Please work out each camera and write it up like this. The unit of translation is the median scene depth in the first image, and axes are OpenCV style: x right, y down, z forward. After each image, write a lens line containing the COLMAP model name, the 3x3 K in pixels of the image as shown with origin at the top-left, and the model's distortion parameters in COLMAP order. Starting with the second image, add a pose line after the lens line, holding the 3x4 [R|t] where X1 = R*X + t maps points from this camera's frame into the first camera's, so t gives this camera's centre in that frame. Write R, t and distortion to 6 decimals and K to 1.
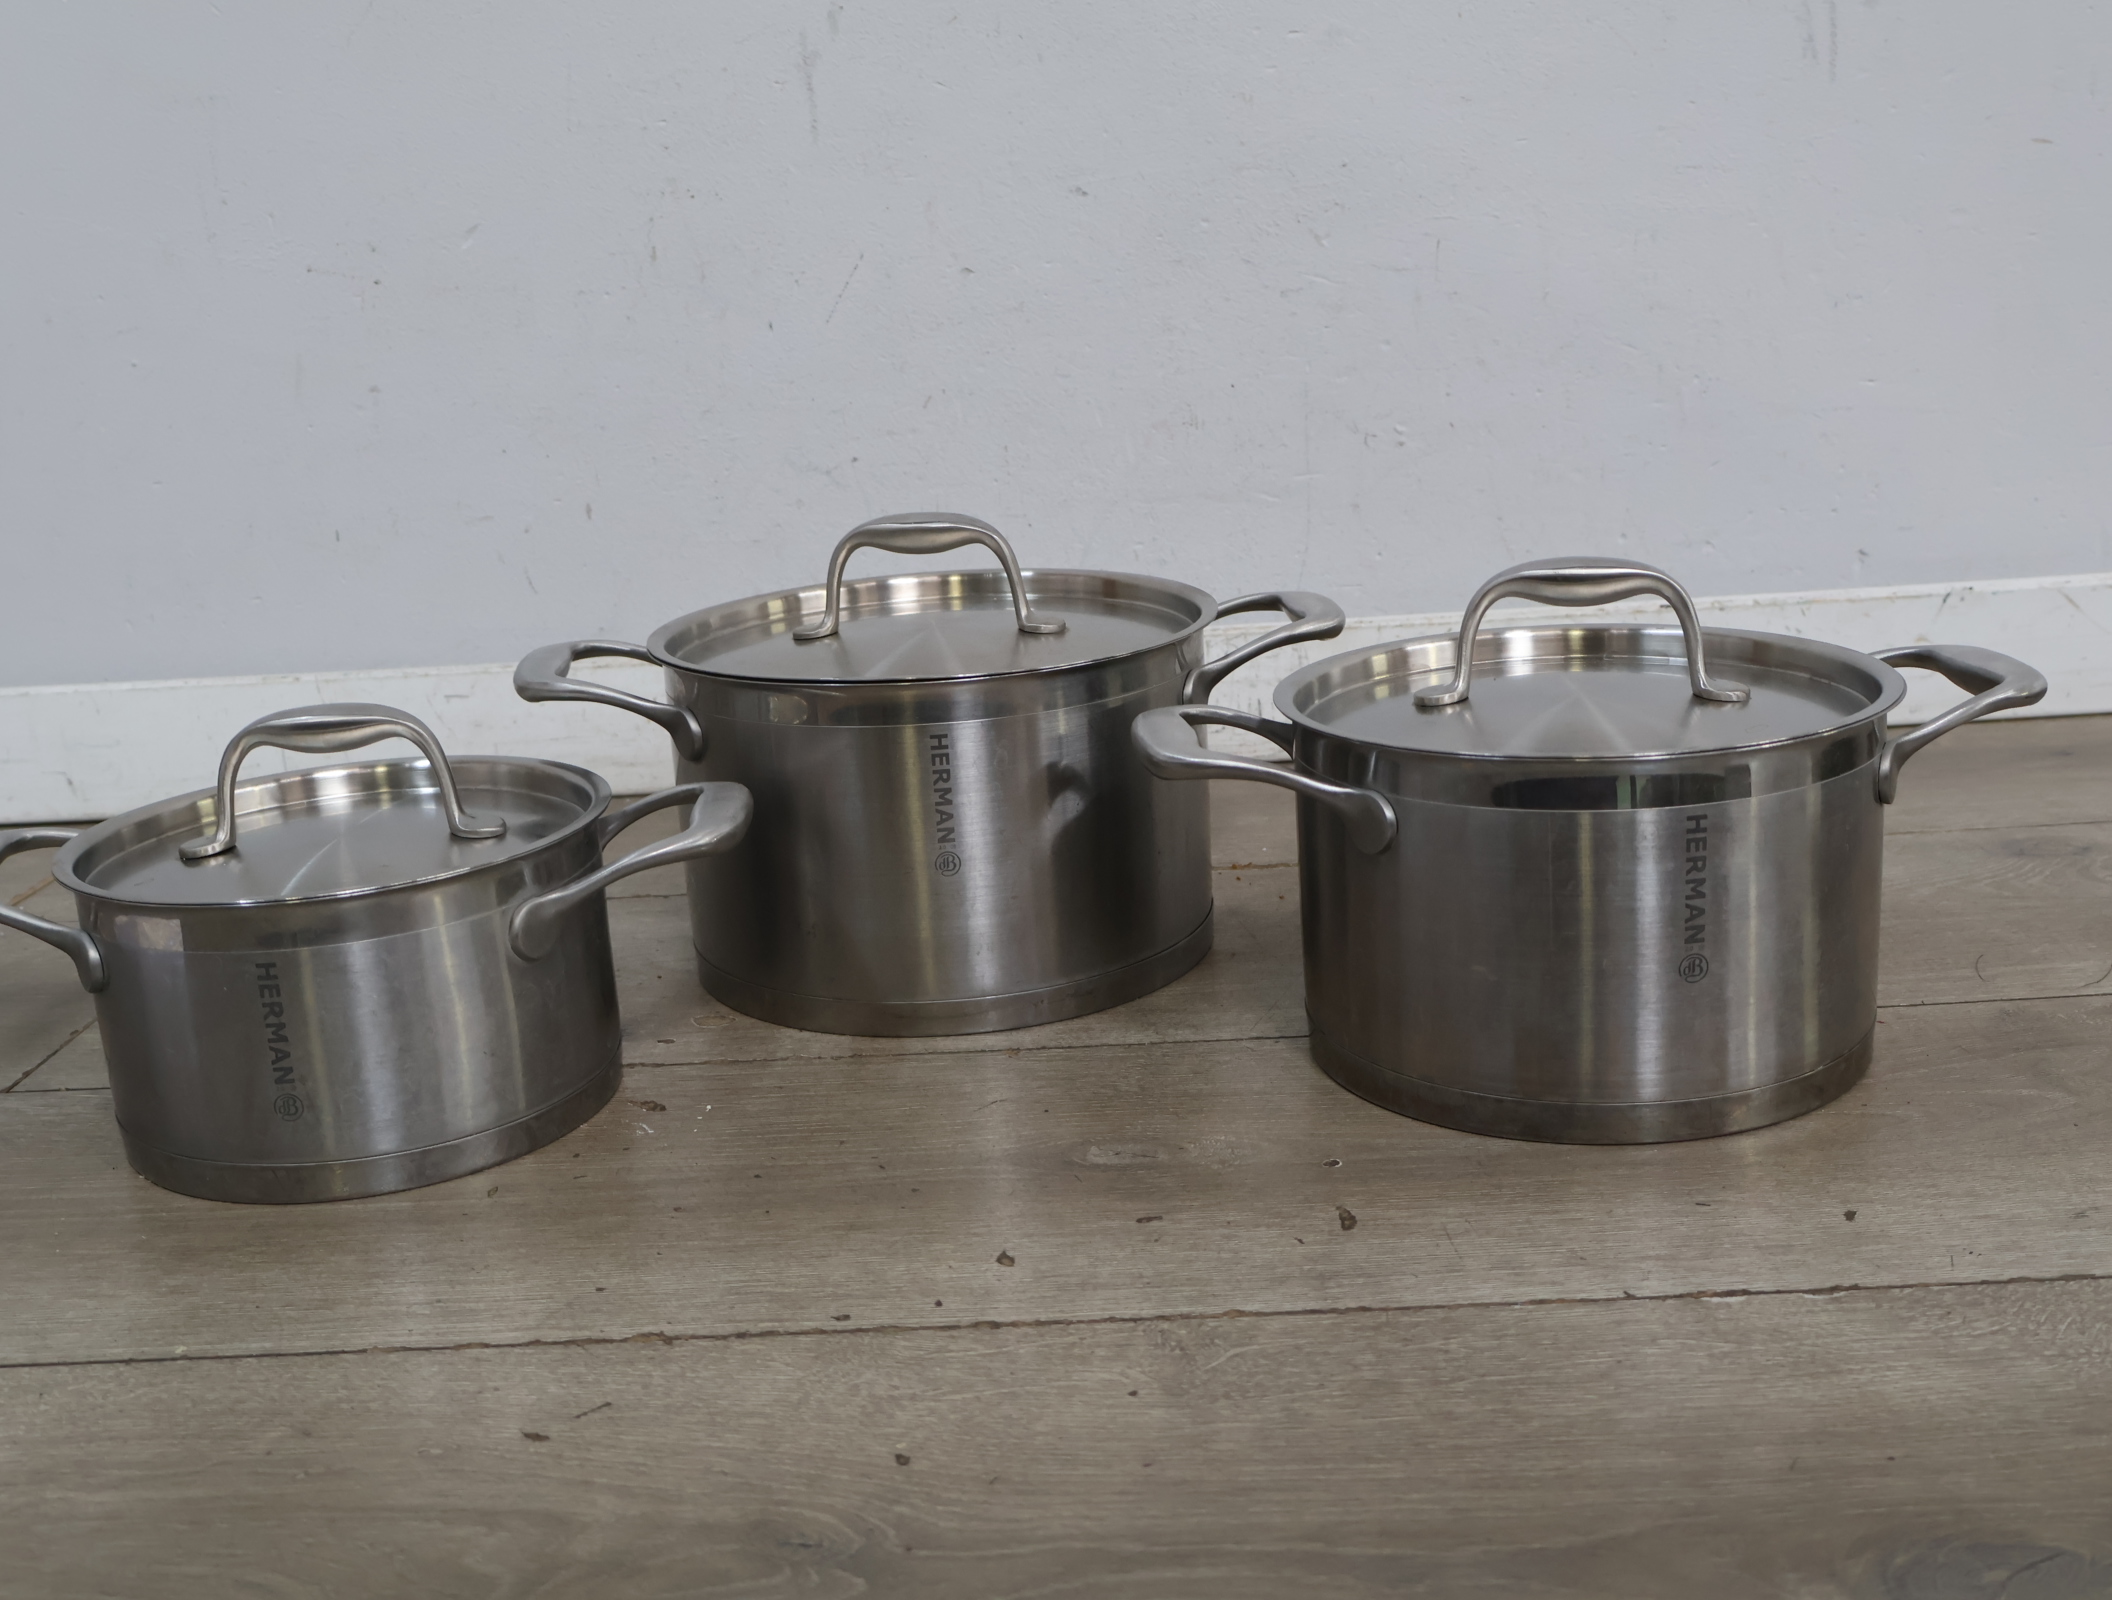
lens RADIAL K [[2236.2, 0, 1057.6], [0, 2236.2, 801.7], [0, 0, 1]] dist [0.010631, 0.002029]
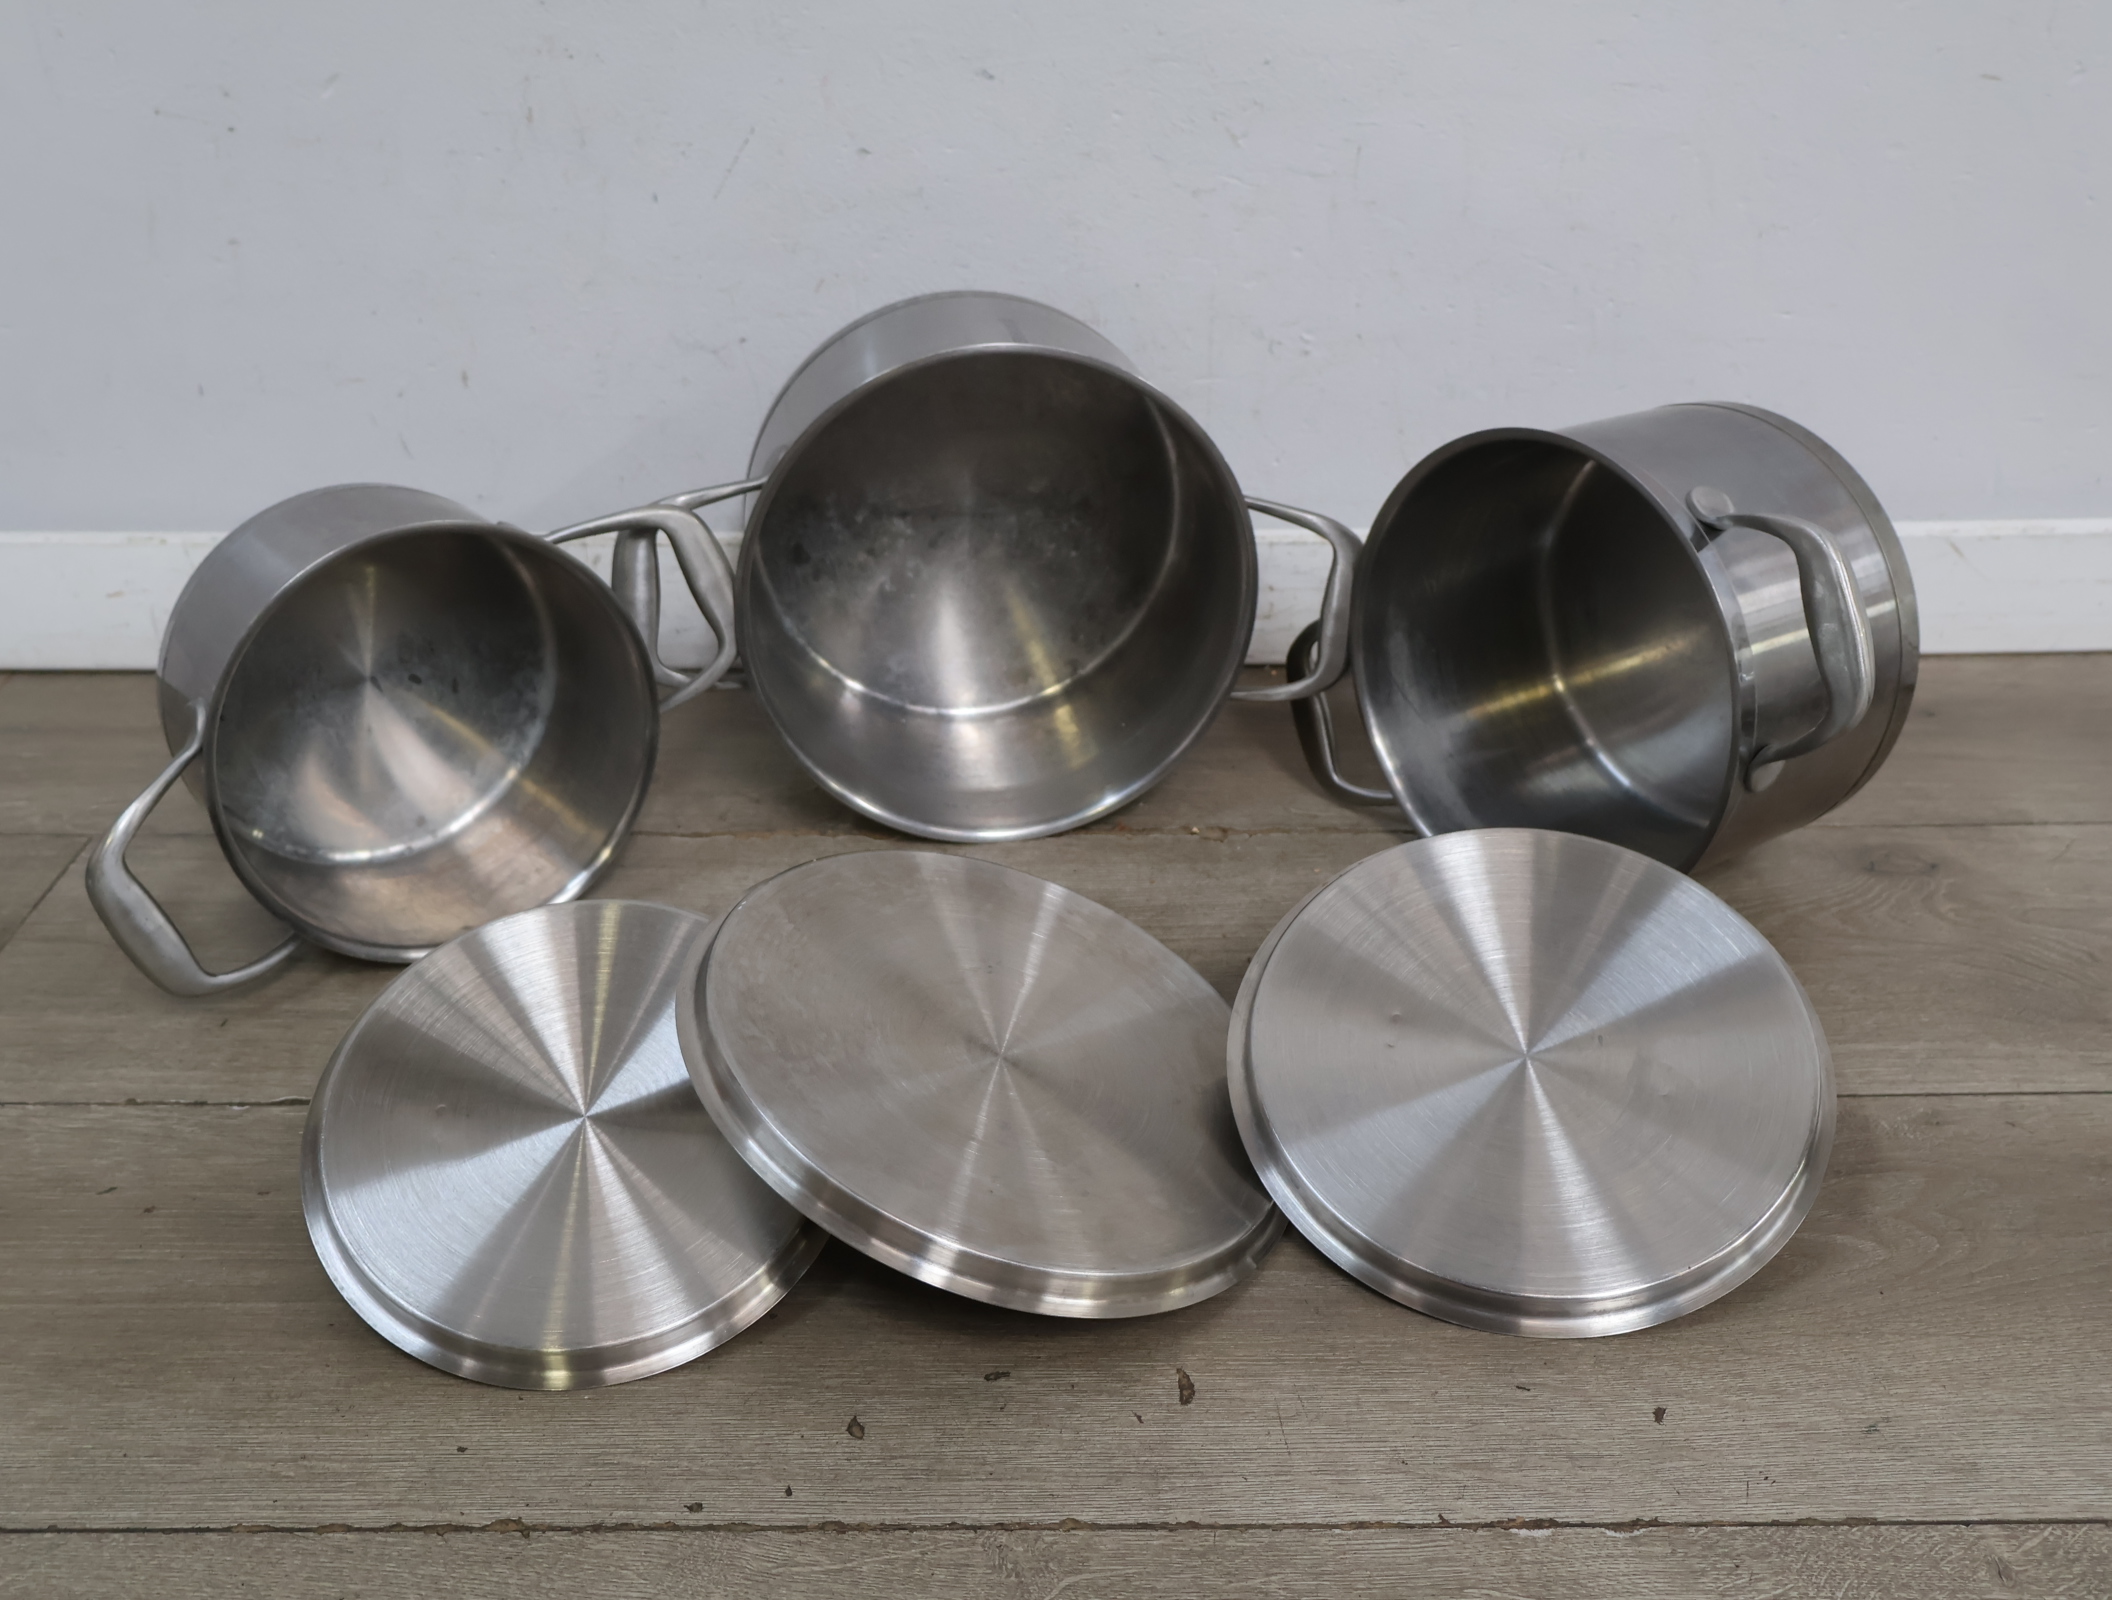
lens RADIAL K [[2153.3, 0, 1052.3], [0, 2153.3, 799.4], [0, 0, 1]] dist [0.007984, 0.001620]
pose [[0.998192, 0.036284, 0.047925, 0.008922], [-0.045854, 0.975140, 0.216794, -0.292397], [-0.038868, -0.218599, 0.975040, 0.081077]]
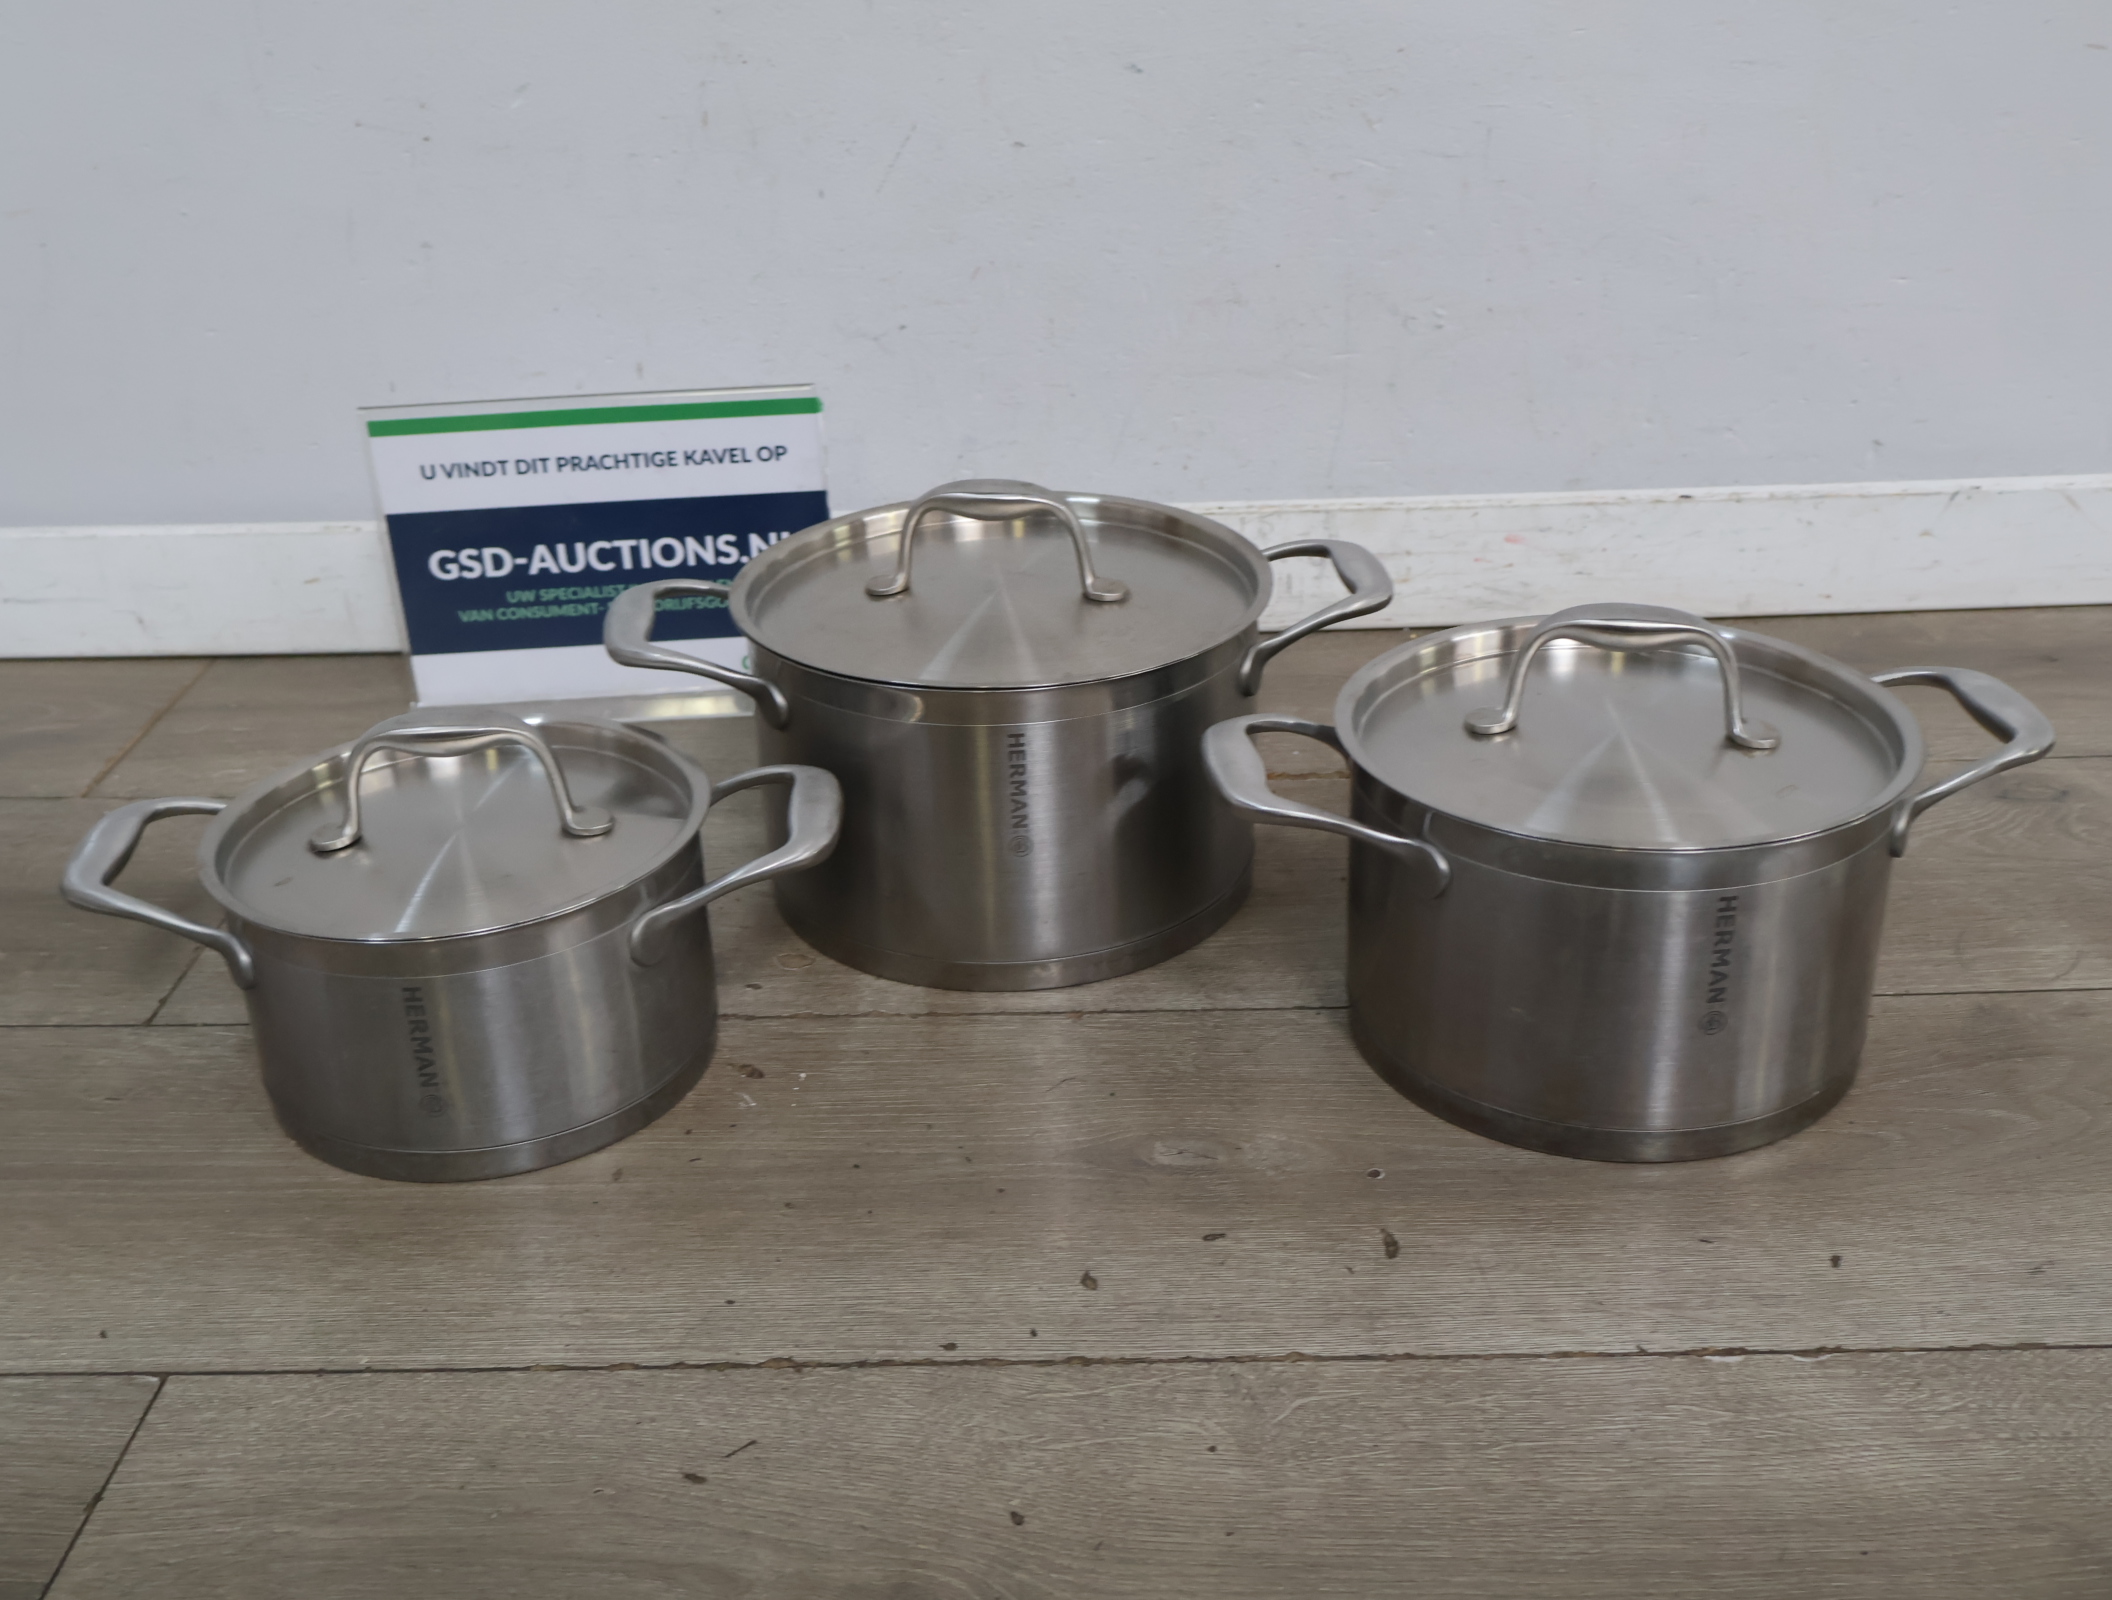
lens RADIAL K [[2196.9, 0, 1052.5], [0, 2196.9, 799.8], [0, 0, 1]] dist [0.009799, -0.001254]
pose [[0.999586, 0.020633, 0.020033, -0.066753], [-0.024129, 0.980733, 0.193855, -0.240379], [-0.015647, -0.194258, 0.980826, -0.039060]]
